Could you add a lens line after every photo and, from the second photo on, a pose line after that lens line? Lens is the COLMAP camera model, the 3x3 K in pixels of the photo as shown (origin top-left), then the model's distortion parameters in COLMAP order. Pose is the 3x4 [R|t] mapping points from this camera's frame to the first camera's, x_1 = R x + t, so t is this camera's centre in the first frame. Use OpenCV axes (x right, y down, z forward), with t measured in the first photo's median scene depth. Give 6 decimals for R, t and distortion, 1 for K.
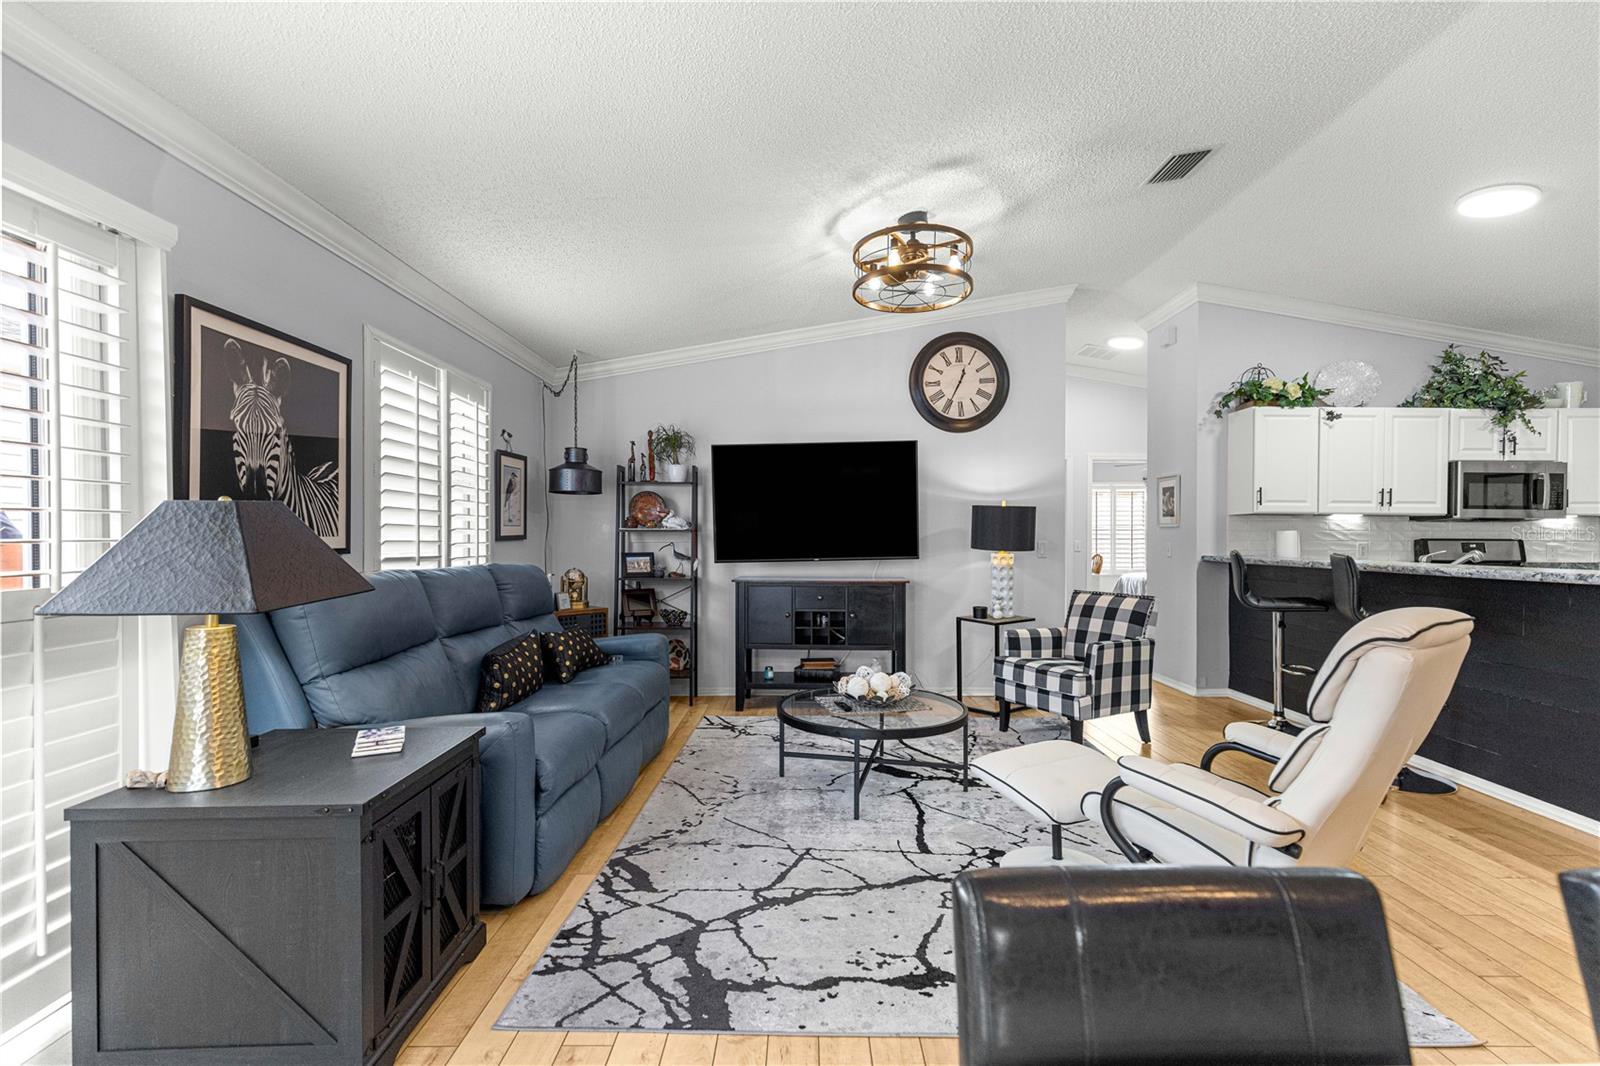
lens RADIAL K [[718.5, 0, 803.0], [0, 718.5, 540.9], [0, 0, 1]] dist [0.007065, -0.000182]
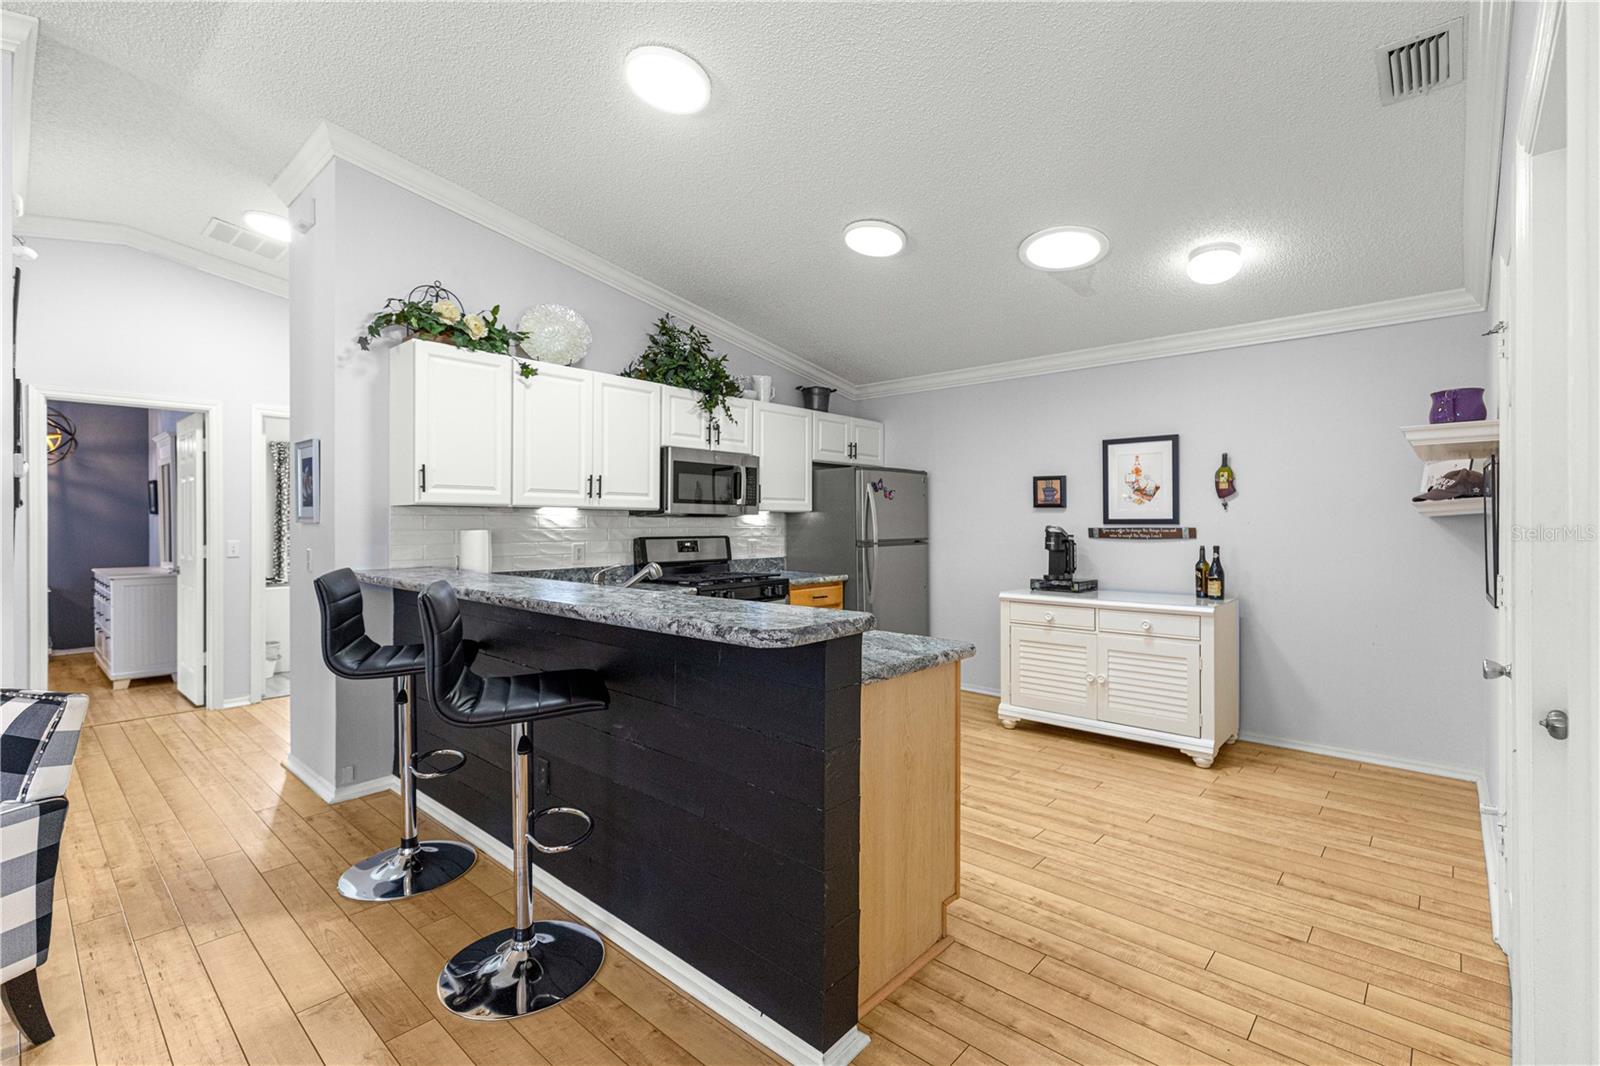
lens RADIAL K [[718.5, 0, 802.5], [0, 718.5, 522.3], [0, 0, 1]] dist [0.007065, -0.000182]
pose [[0.674588, -0.003635, 0.738185, 0.386940], [0.006327, 0.999980, -0.000857, -0.019649], [-0.738167, 0.005248, 0.674597, 0.312535]]
